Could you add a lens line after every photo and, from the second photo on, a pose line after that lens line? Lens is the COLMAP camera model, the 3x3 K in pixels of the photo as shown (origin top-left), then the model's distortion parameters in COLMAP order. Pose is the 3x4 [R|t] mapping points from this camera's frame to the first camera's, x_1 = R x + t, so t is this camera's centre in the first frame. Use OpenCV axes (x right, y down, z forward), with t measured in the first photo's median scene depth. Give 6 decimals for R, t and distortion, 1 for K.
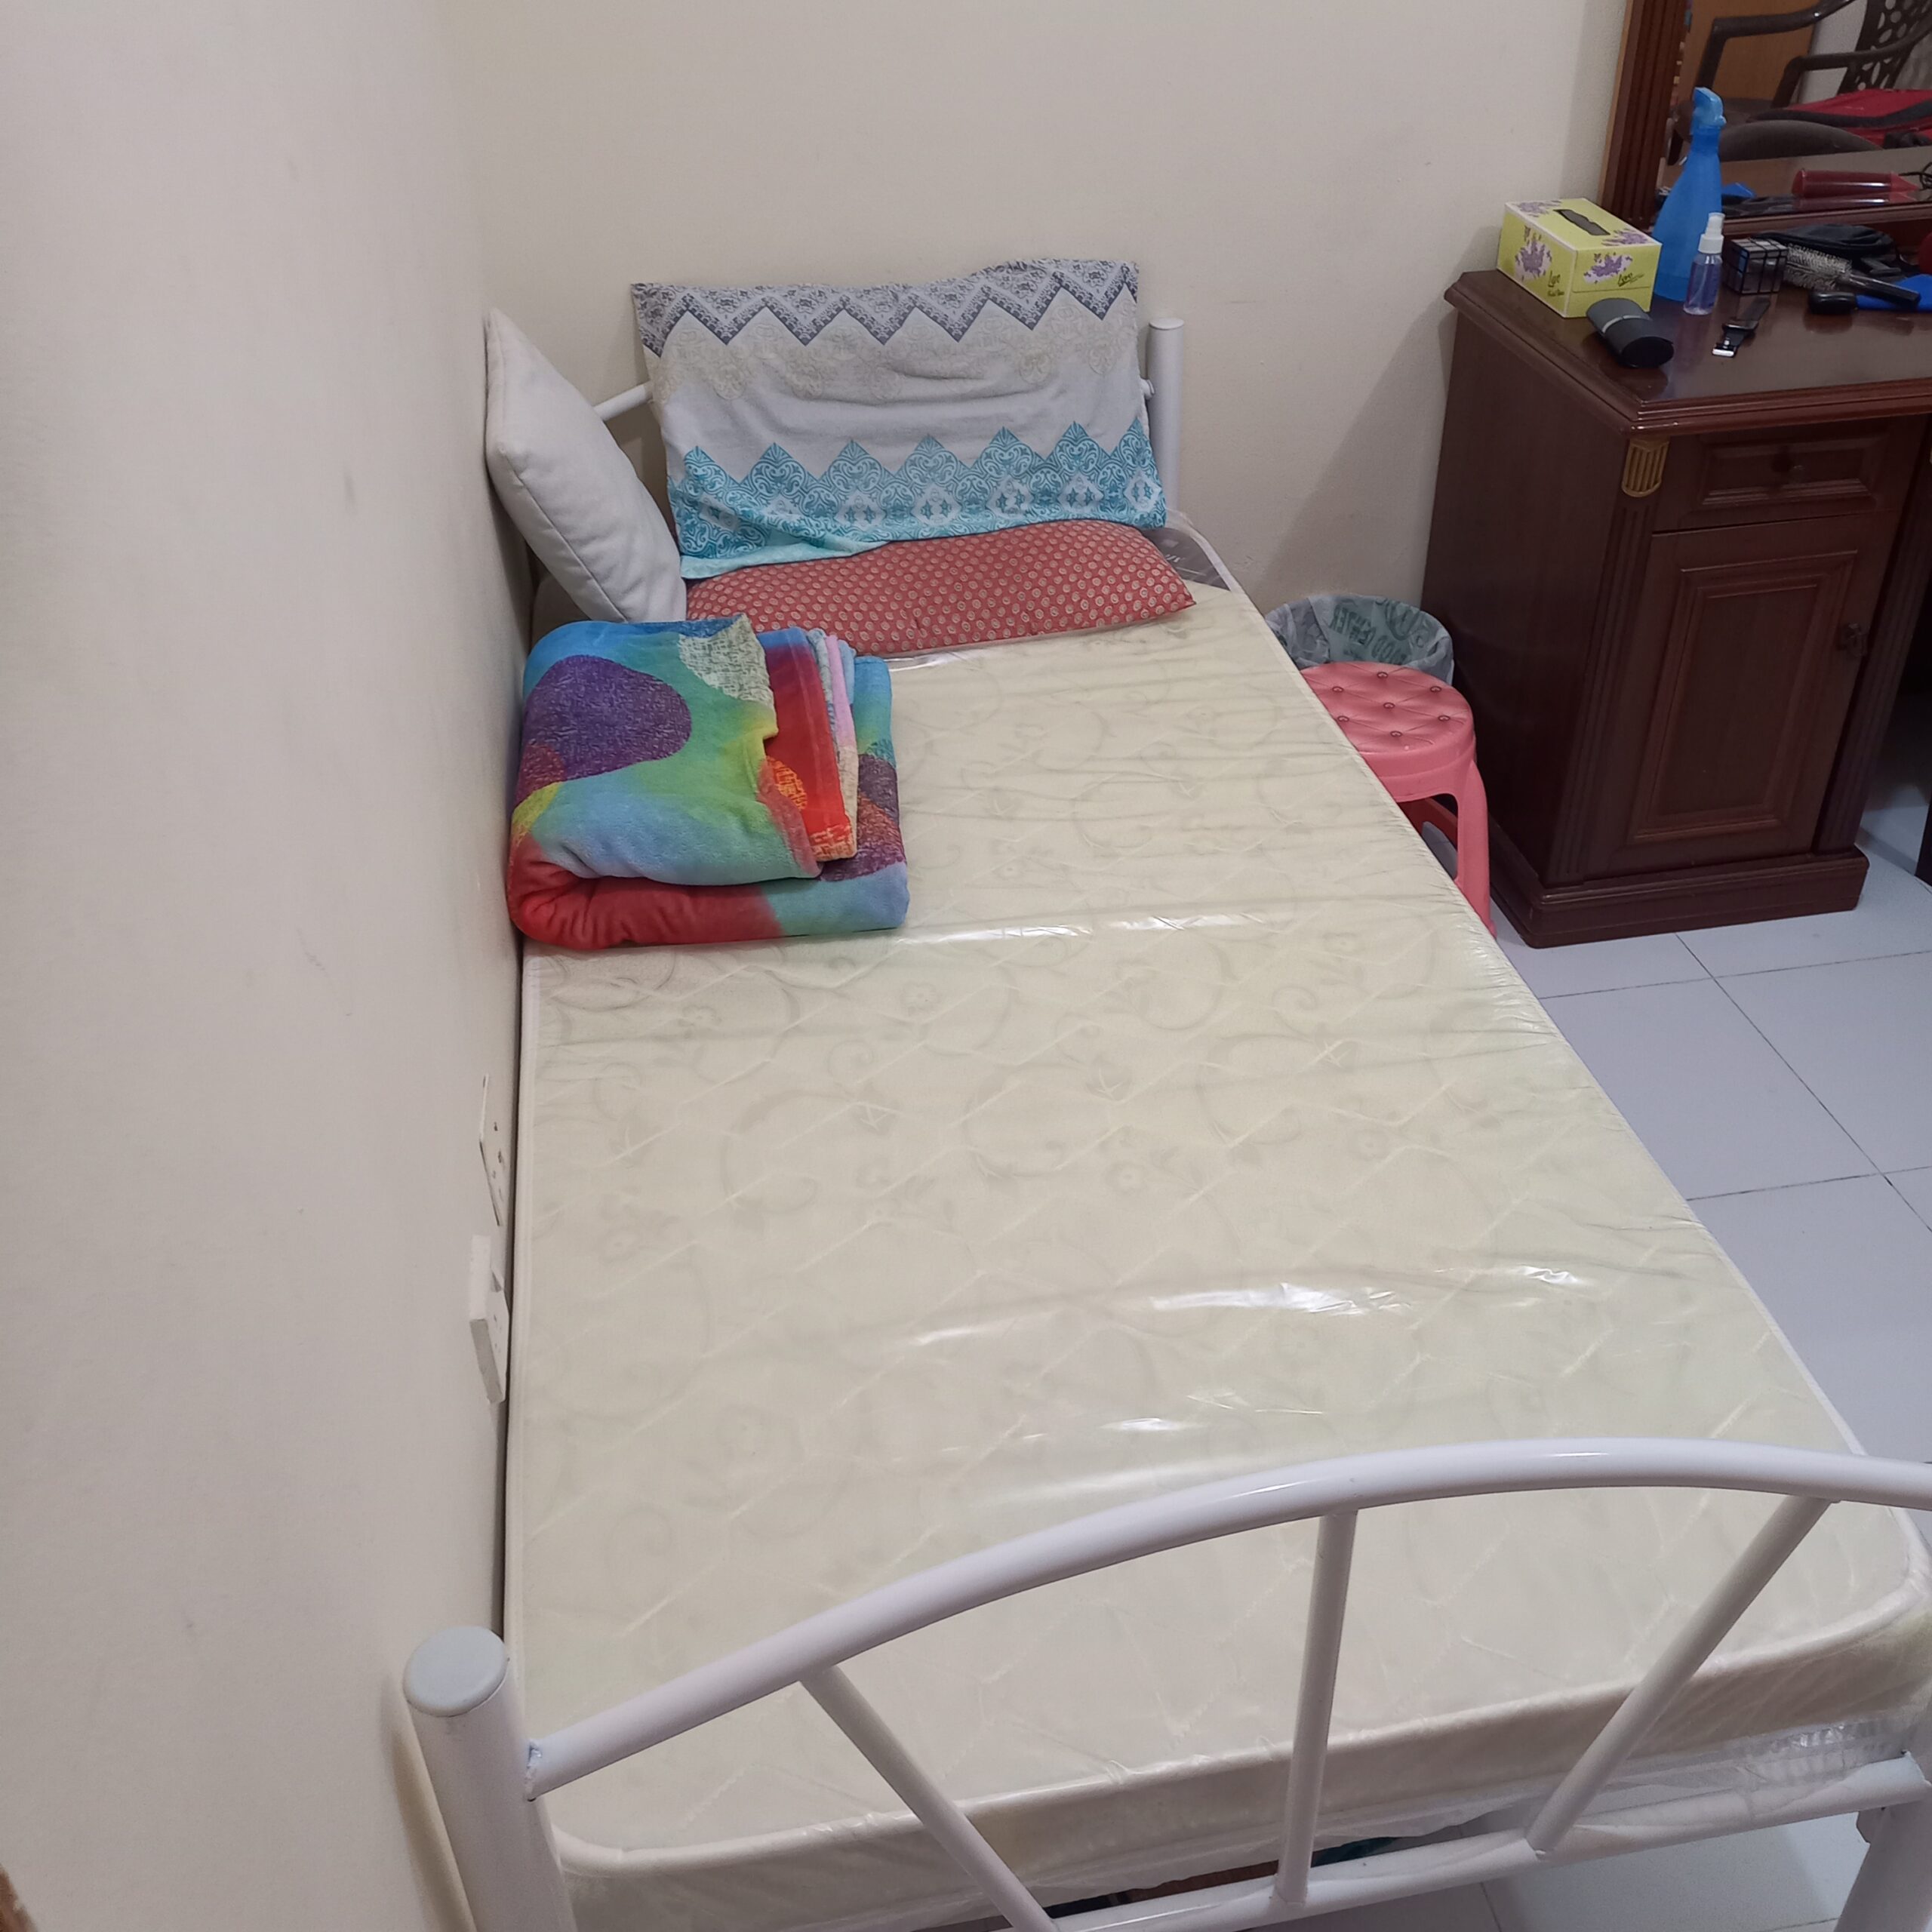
lens RADIAL K [[1902.5, 0, 971.9], [0, 1902.5, 928.9], [0, 0, 1]] dist [0.128363, -0.198417]
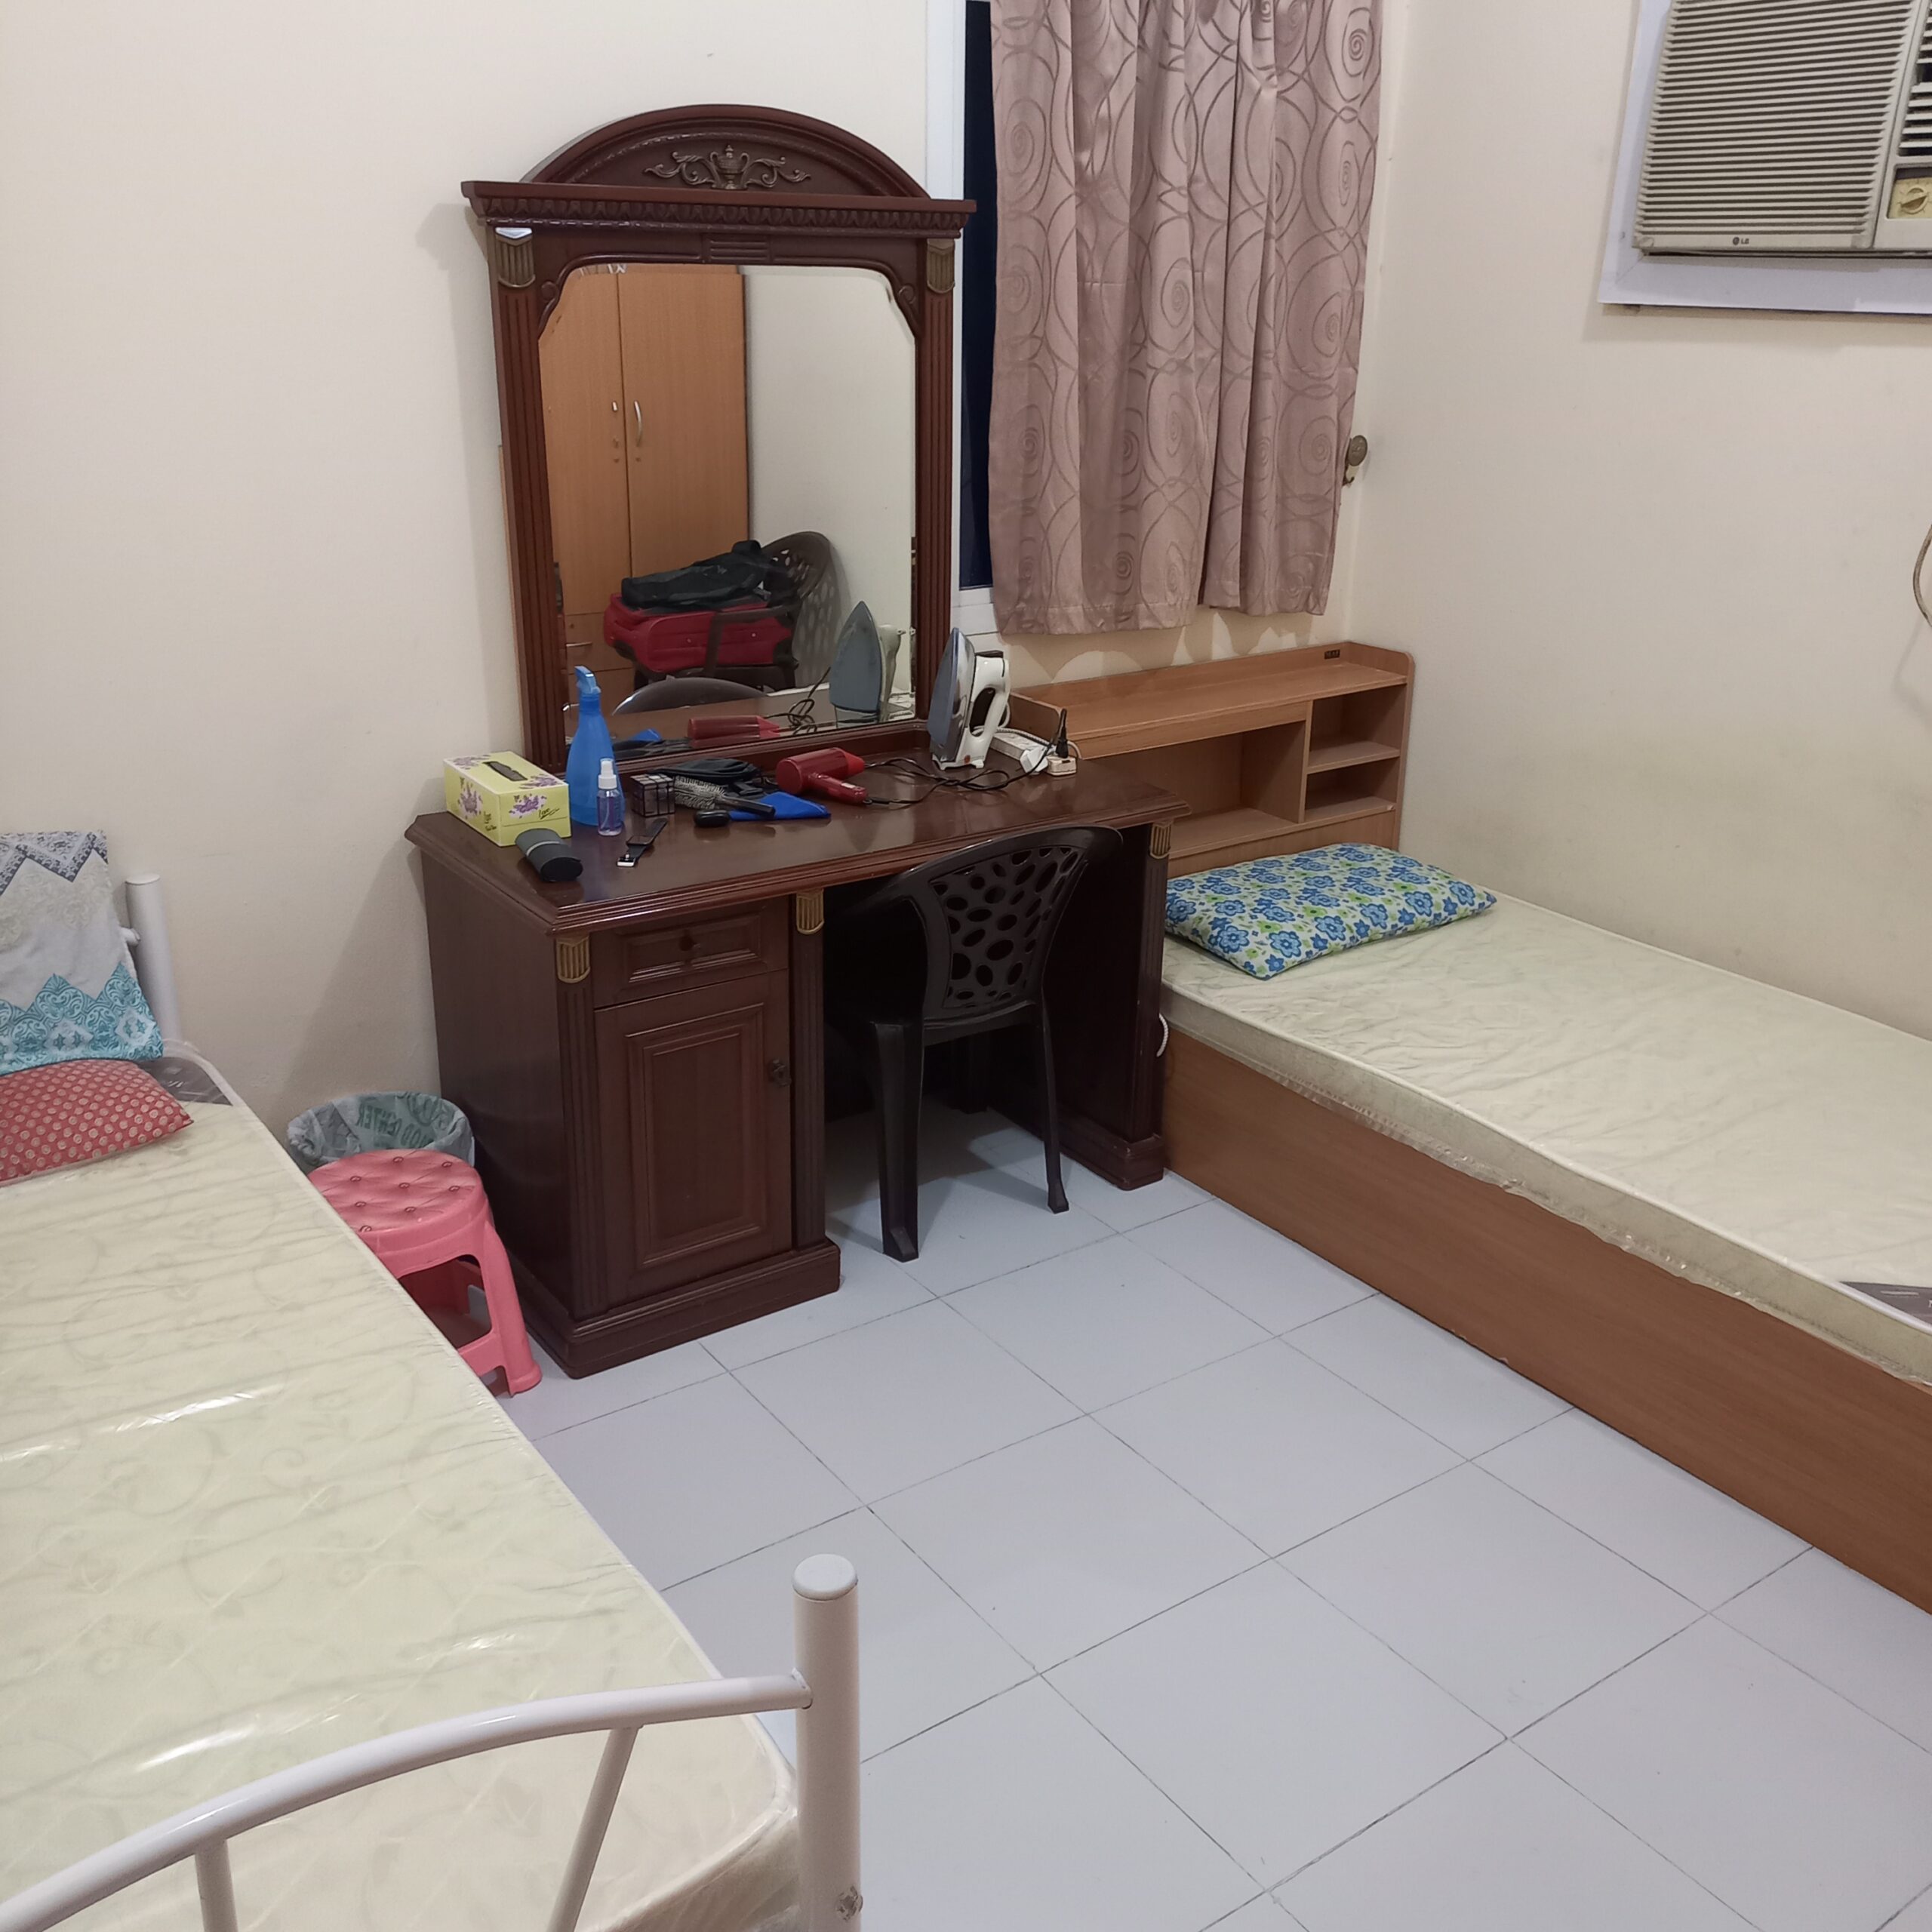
lens RADIAL K [[1888.2, 0, 972.5], [0, 1888.2, 915.3], [0, 0, 1]] dist [0.085239, -0.116872]
pose [[0.898229, -0.104089, 0.427026, 0.061840], [0.210785, 0.954555, -0.210702, 0.037016], [-0.385688, 0.279269, 0.879349, -0.143970]]
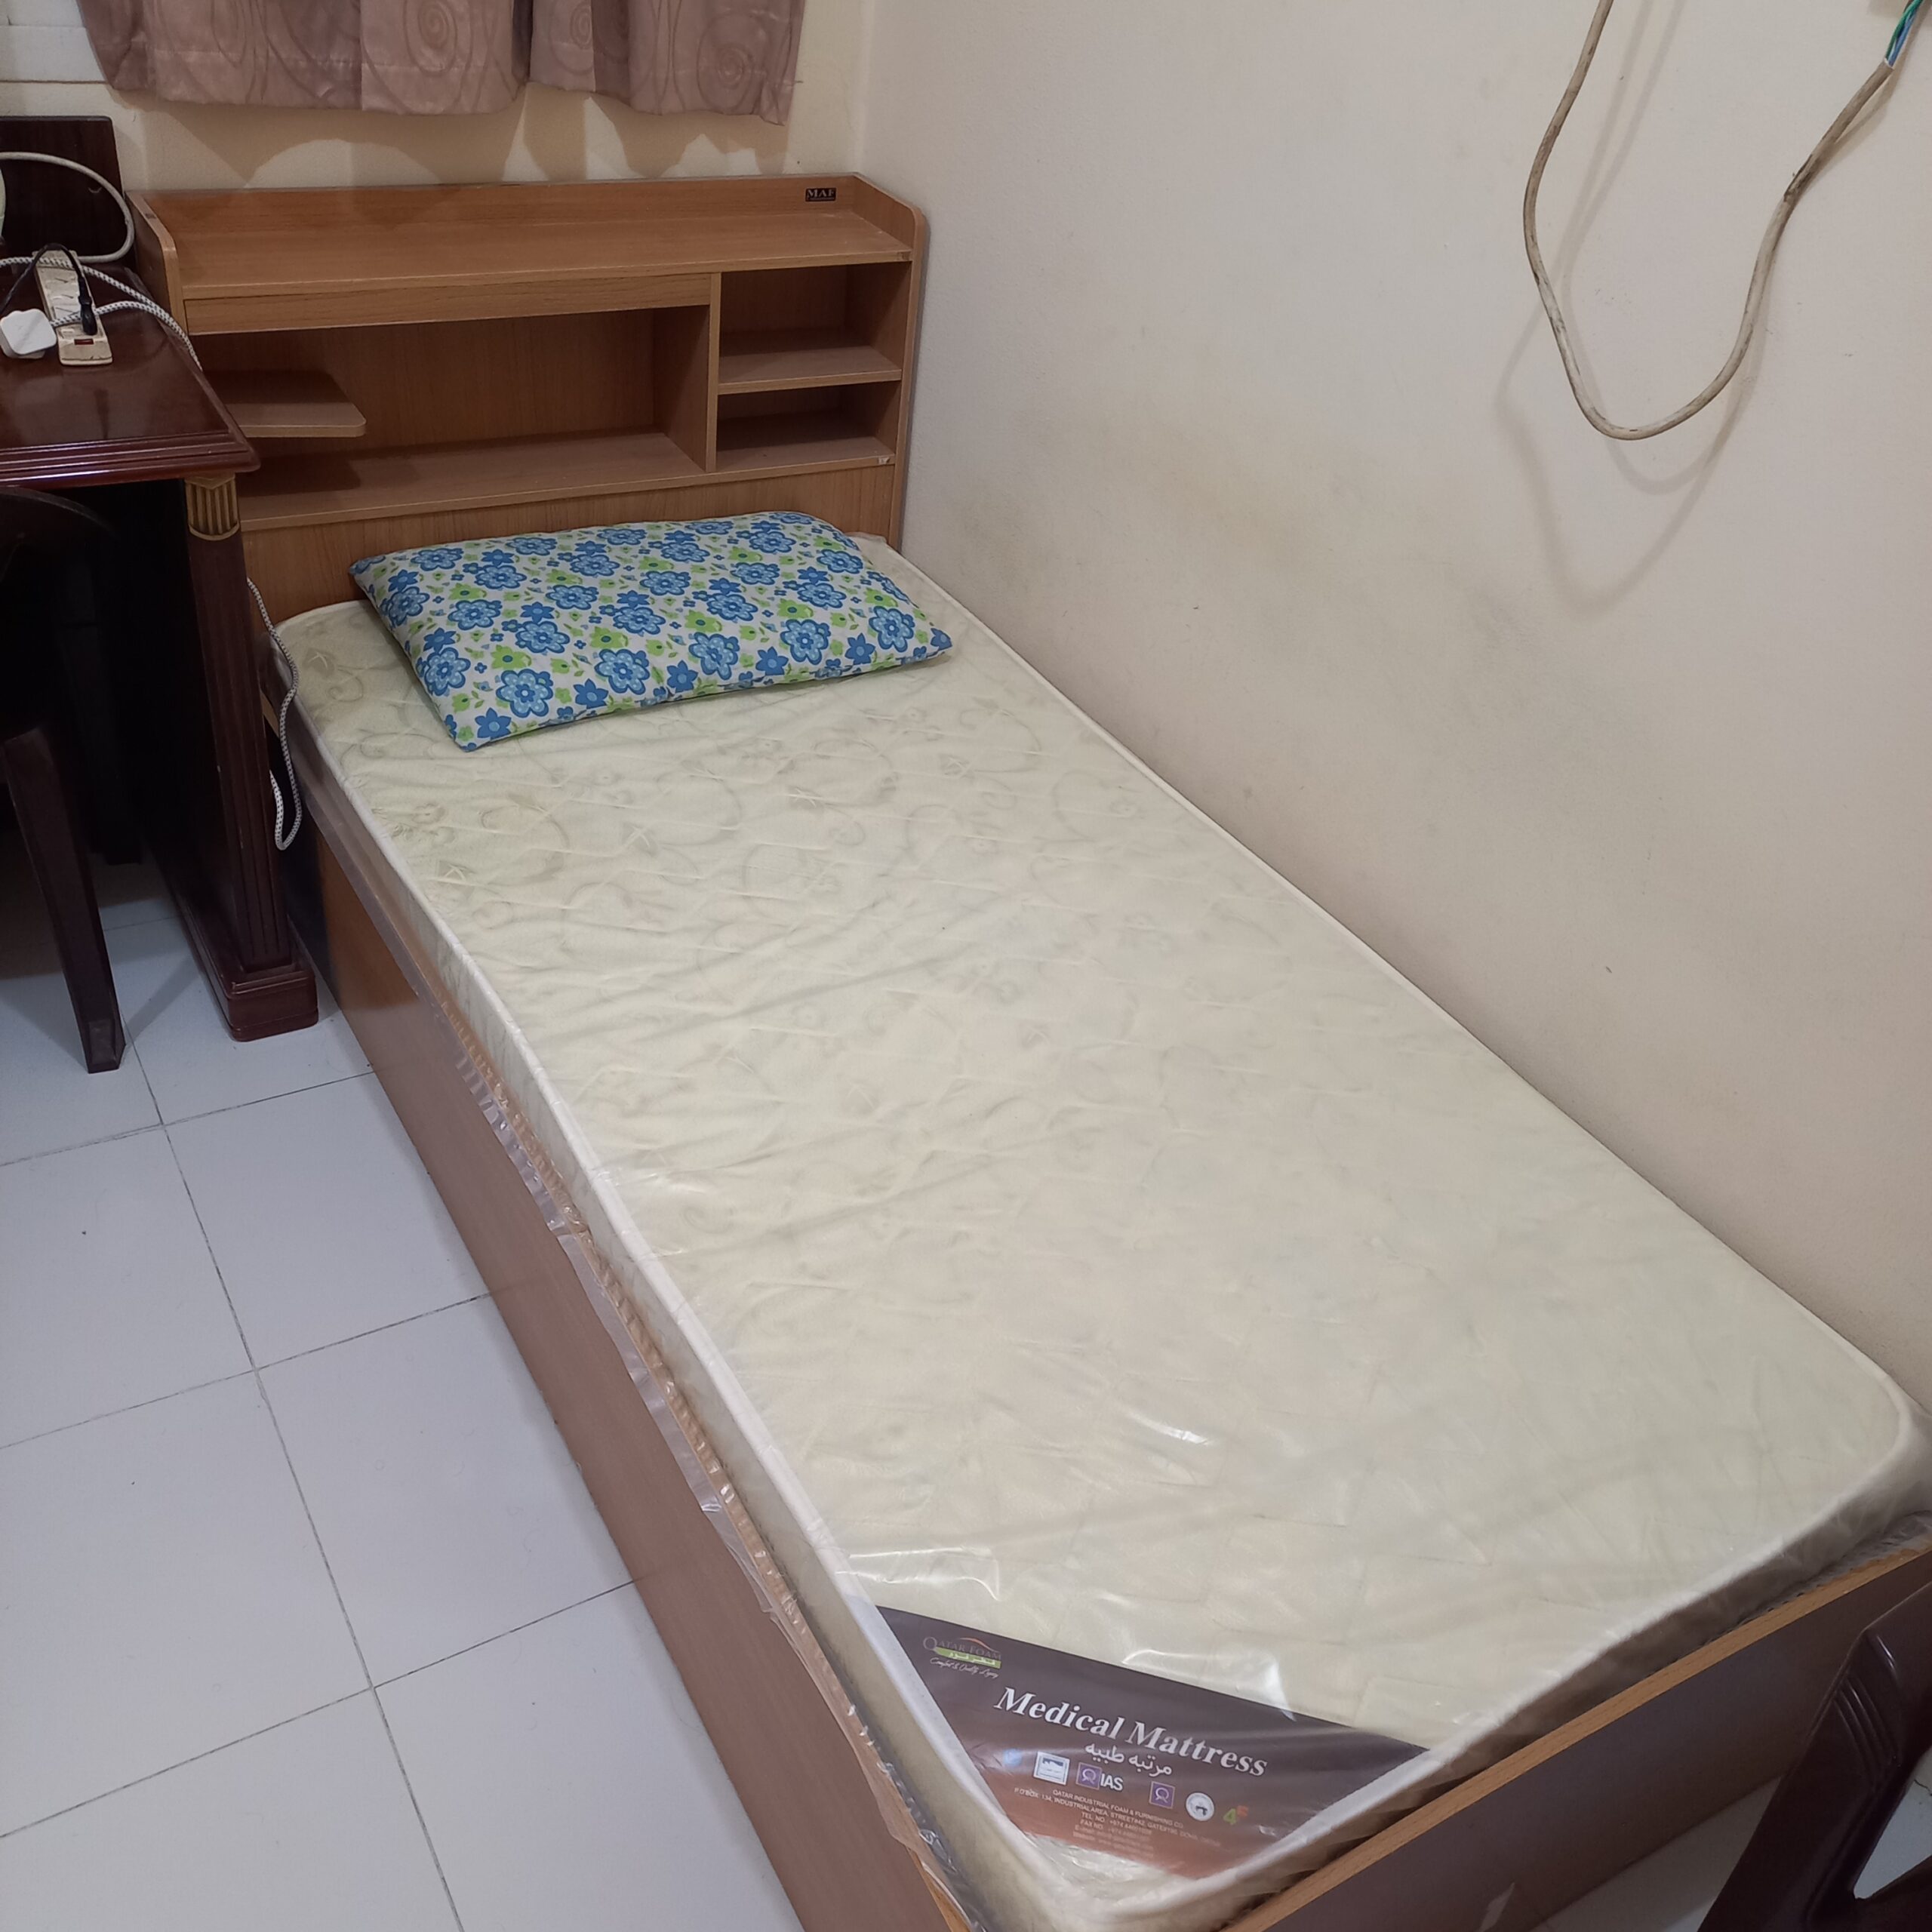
lens RADIAL K [[1902.5, 0, 971.9], [0, 1902.5, 928.9], [0, 0, 1]] dist [0.128363, -0.198417]
pose [[0.922288, -0.094191, 0.374850, 0.848312], [0.083283, 0.995499, 0.045234, -0.132693], [-0.377423, -0.010500, 0.925981, 0.166033]]
